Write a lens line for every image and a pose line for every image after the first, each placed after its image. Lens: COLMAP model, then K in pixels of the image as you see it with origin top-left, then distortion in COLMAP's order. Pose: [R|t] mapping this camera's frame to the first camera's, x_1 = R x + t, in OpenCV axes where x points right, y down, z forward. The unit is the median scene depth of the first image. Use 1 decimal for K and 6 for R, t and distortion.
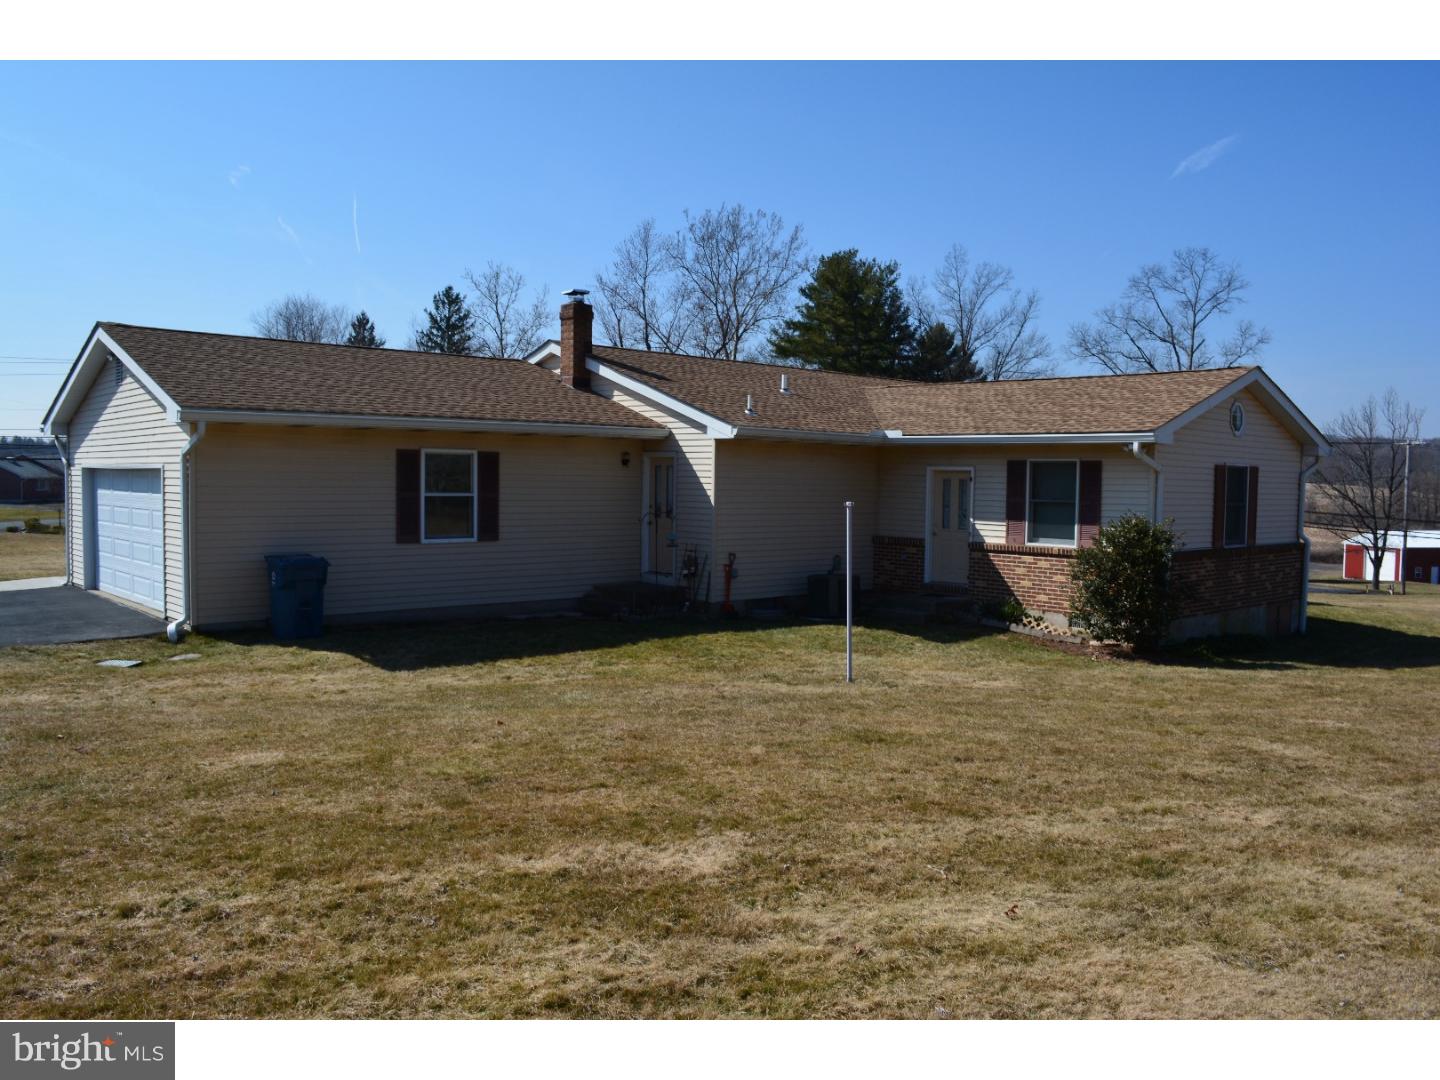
lens RADIAL K [[1185.7, 0, 723.2], [0, 1185.7, 543.5], [0, 0, 1]] dist [-0.041319, 0.002668]
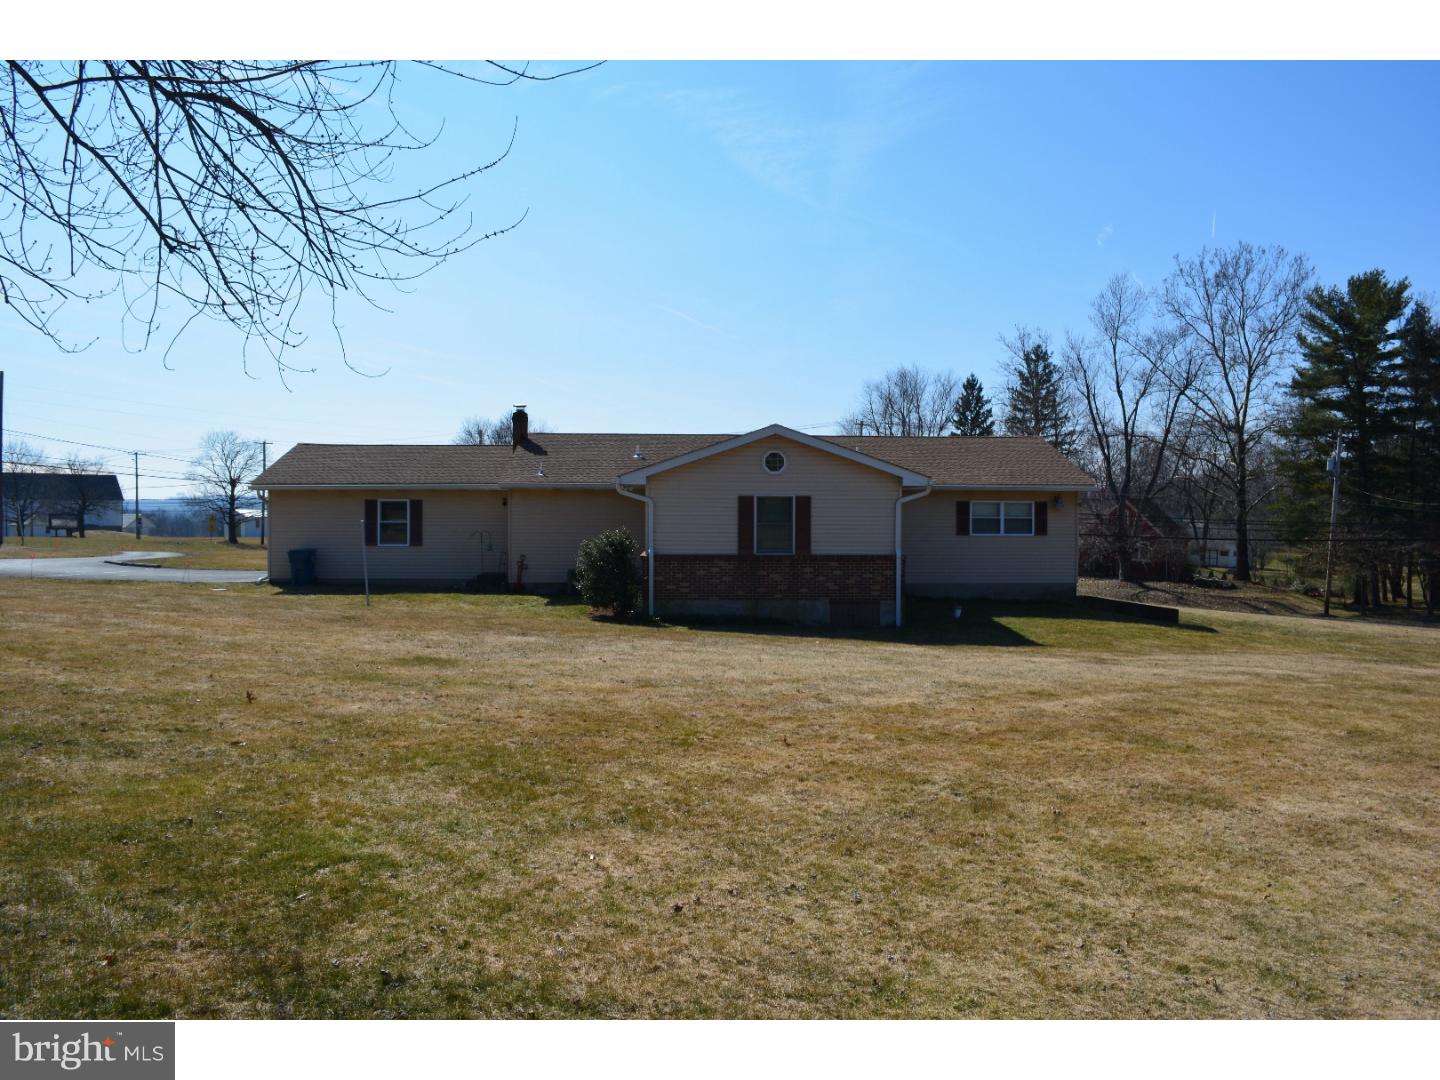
lens RADIAL K [[1185.7, 0, 726.8], [0, 1185.7, 533.7], [0, 0, 1]] dist [-0.041319, 0.002668]
pose [[0.723508, -0.003992, -0.690304, 1.397179], [-0.026086, 0.999111, -0.033119, 0.026620], [0.689823, 0.041970, 0.722761, -0.037184]]
